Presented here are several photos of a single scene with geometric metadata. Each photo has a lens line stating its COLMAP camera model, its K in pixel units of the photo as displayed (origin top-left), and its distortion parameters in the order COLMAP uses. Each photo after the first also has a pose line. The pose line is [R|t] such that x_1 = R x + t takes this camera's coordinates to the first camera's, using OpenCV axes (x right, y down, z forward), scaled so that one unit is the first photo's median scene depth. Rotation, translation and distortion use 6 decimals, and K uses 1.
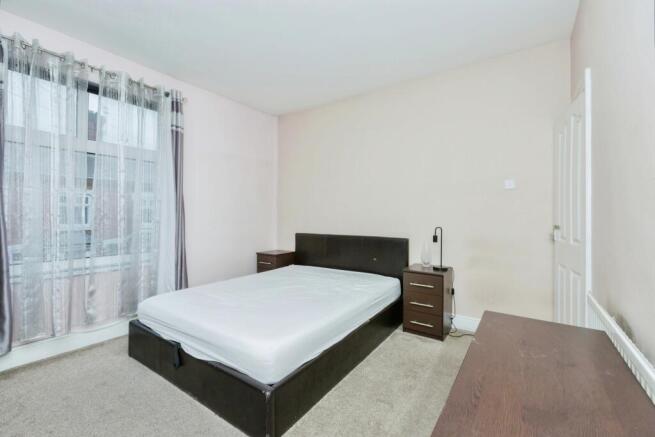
lens RADIAL K [[291.2, 0, 328.4], [0, 291.2, 215.4], [0, 0, 1]] dist [-0.002974, 0.000031]
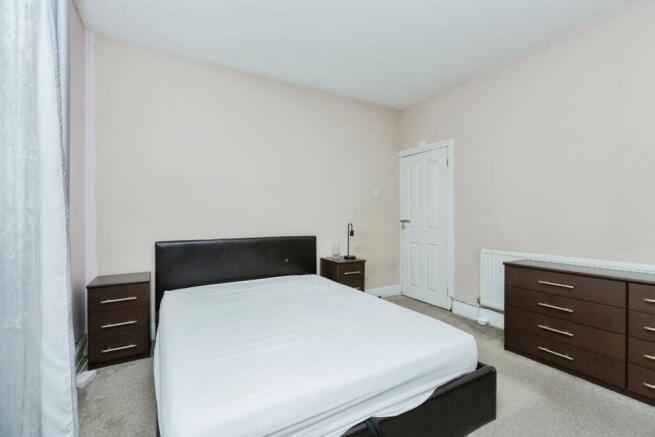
lens RADIAL K [[291.2, 0, 328.8], [0, 291.2, 218.2], [0, 0, 1]] dist [-0.002974, 0.000031]
pose [[0.422026, -0.011960, 0.906505, -0.751871], [0.004560, 0.999928, 0.011069, 0.003905], [-0.906572, -0.000537, 0.422050, 0.554957]]
